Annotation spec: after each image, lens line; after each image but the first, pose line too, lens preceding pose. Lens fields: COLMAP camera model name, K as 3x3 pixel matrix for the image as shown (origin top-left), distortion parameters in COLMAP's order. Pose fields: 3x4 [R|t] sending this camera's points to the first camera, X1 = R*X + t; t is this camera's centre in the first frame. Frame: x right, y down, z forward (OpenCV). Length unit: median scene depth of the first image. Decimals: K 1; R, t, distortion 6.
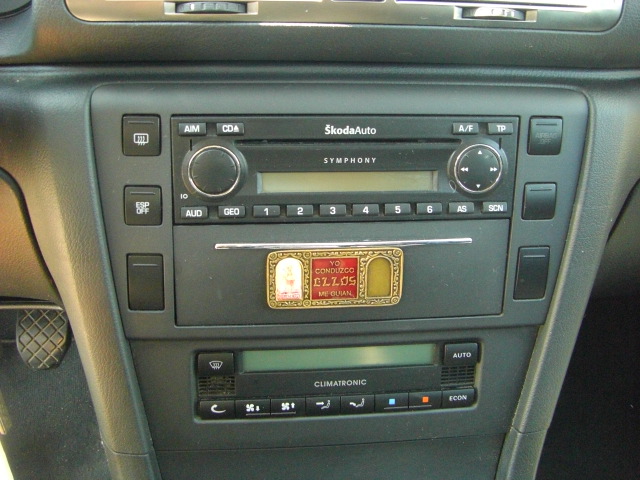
lens RADIAL K [[716.7, 0, 316.2], [0, 716.7, 210.4], [0, 0, 1]] dist [-0.196480, 0.160721]
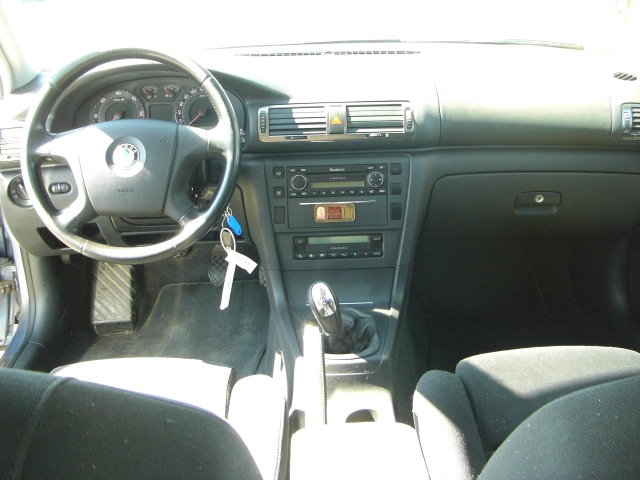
lens RADIAL K [[716.7, 0, 316.2], [0, 716.7, 210.4], [0, 0, 1]] dist [-0.196480, 0.160721]
pose [[0.992272, -0.025837, -0.121359, 0.356530], [0.015469, 0.996208, -0.085616, 0.375772], [0.123111, 0.083077, 0.988909, -2.405758]]
